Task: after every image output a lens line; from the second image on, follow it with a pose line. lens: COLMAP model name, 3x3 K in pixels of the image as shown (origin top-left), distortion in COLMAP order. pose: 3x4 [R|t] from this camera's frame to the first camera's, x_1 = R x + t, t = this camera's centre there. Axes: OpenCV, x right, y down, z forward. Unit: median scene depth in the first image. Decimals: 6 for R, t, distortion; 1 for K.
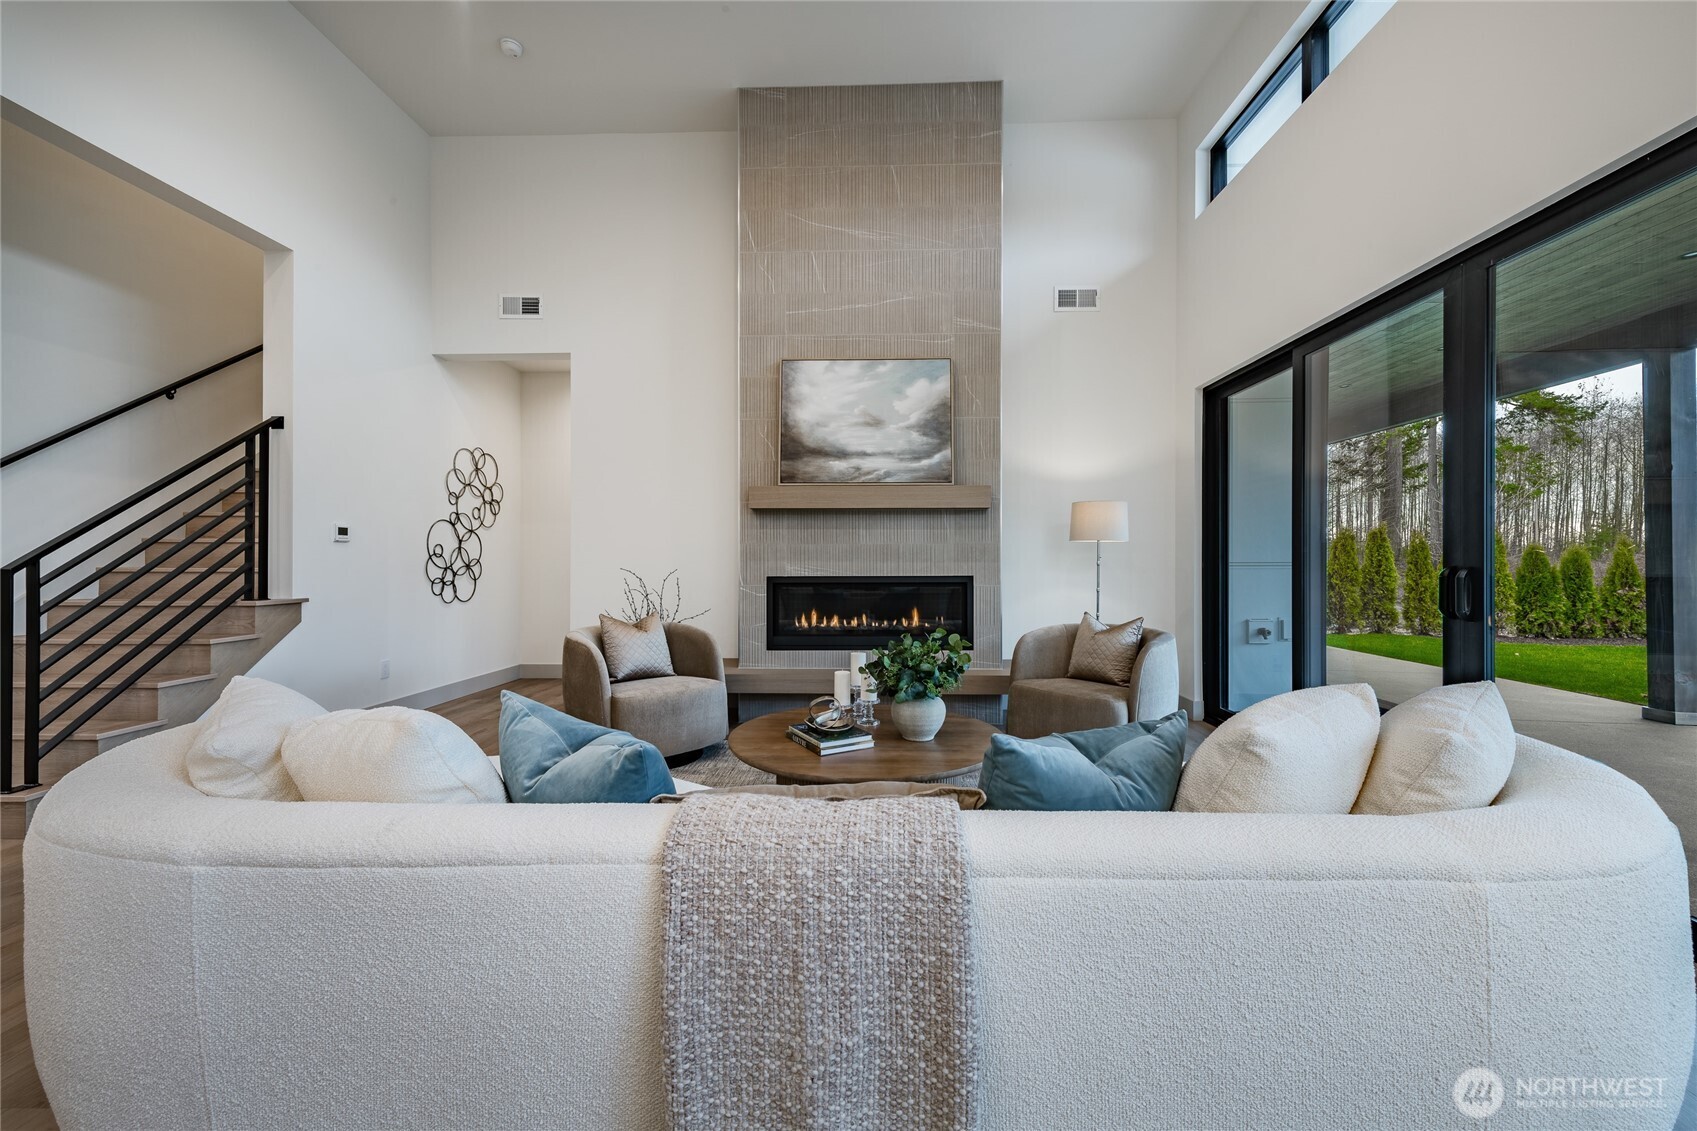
lens RADIAL K [[668.6, 0, 855.3], [0, 668.6, 565.3], [0, 0, 1]] dist [0.001363, 0.000264]
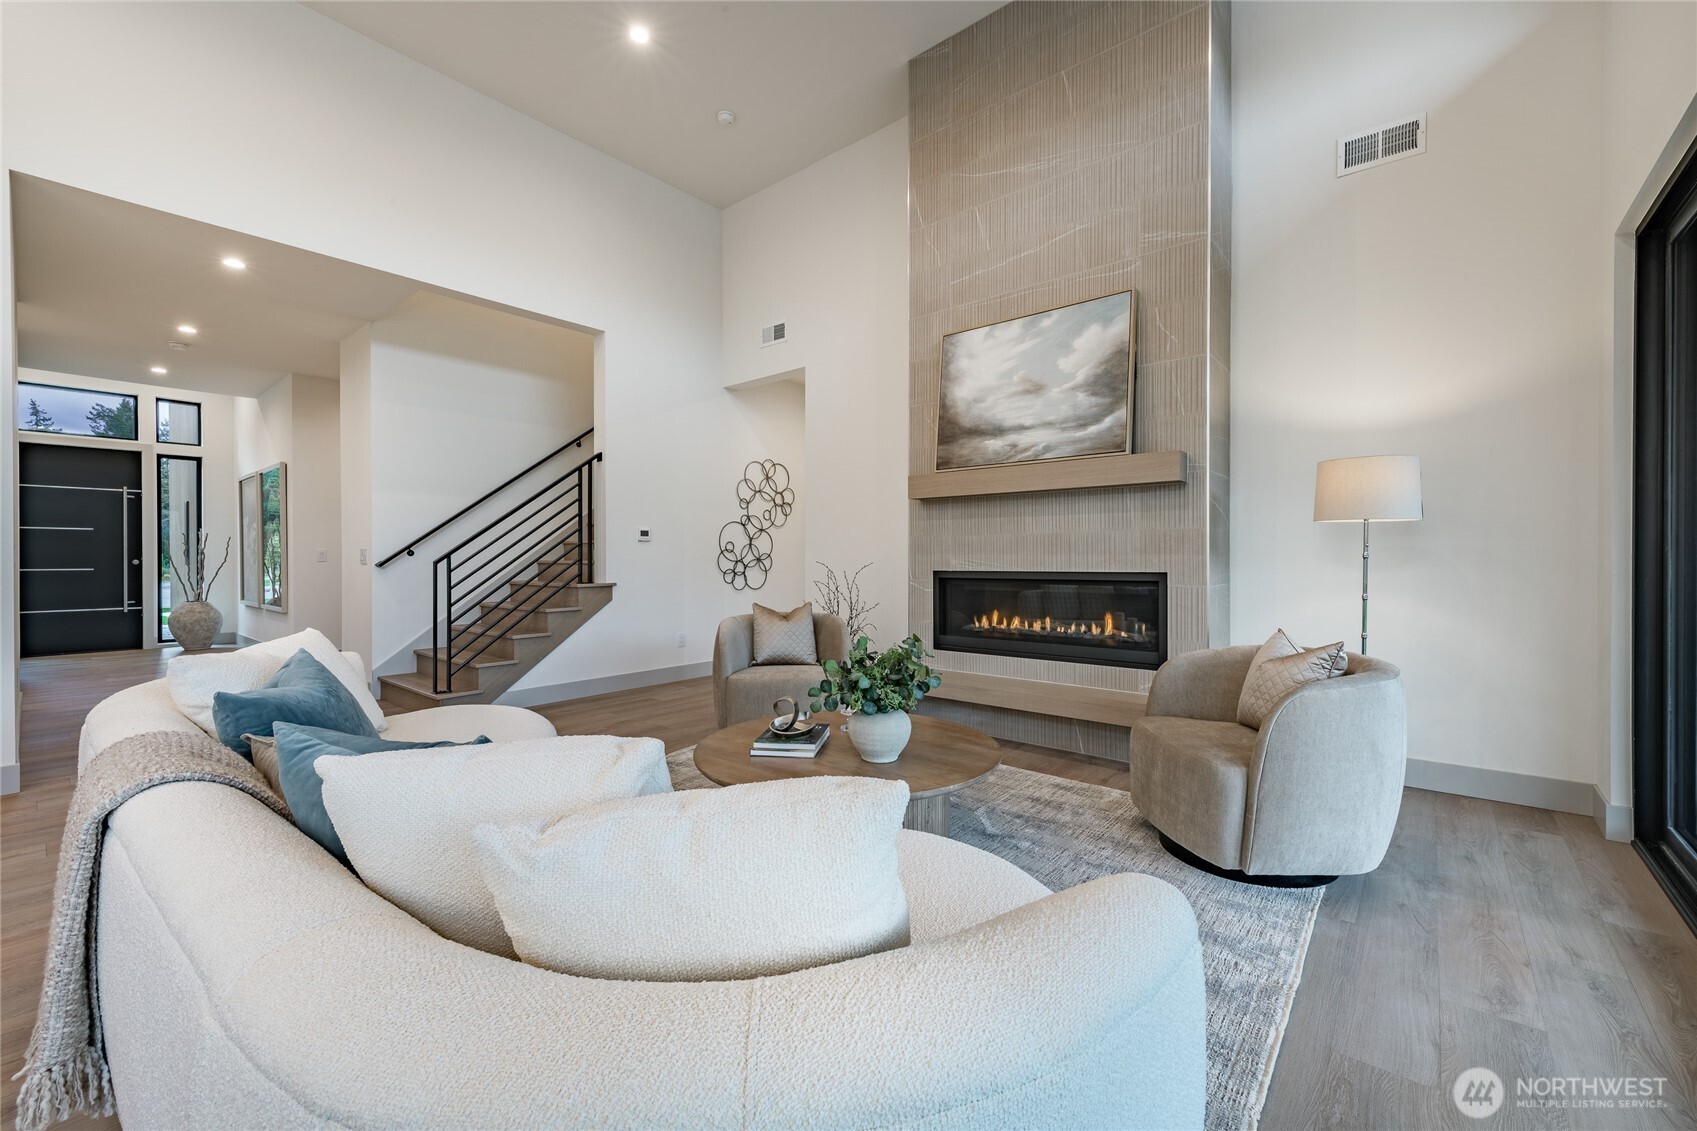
lens RADIAL K [[686.3, 0, 848.0], [0, 686.3, 561.5], [0, 0, 1]] dist [0.004346, -0.000484]
pose [[0.784249, 0.001965, -0.620443, 0.375604], [-0.000485, 0.999997, 0.002554, 0.001508], [0.620446, -0.001702, 0.784247, 0.174629]]
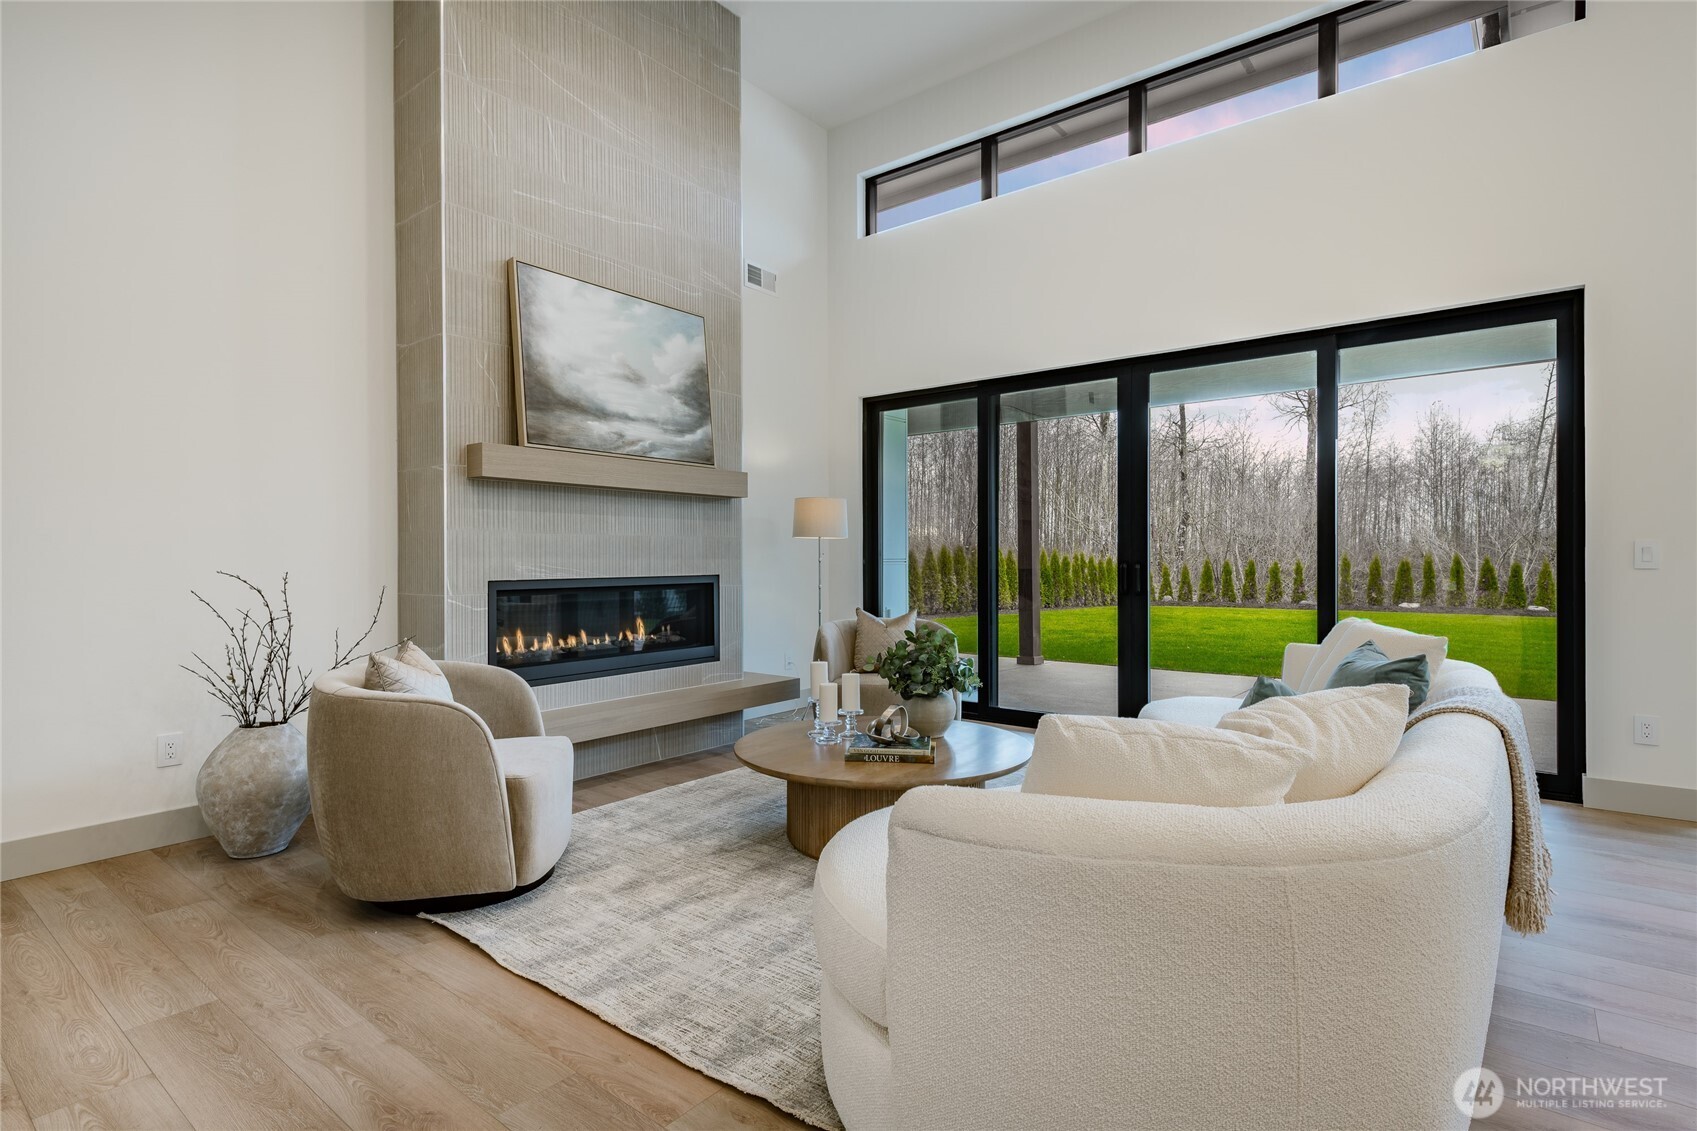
lens RADIAL K [[837.5, 0, 865.0], [0, 837.5, 566.6], [0, 0, 1]] dist [-0.003548, 0.001307]
pose [[0.579321, -0.007549, 0.815065, -0.597598], [0.005601, 0.999970, 0.005280, 0.000347], [-0.815080, 0.001507, 0.579346, 0.222252]]
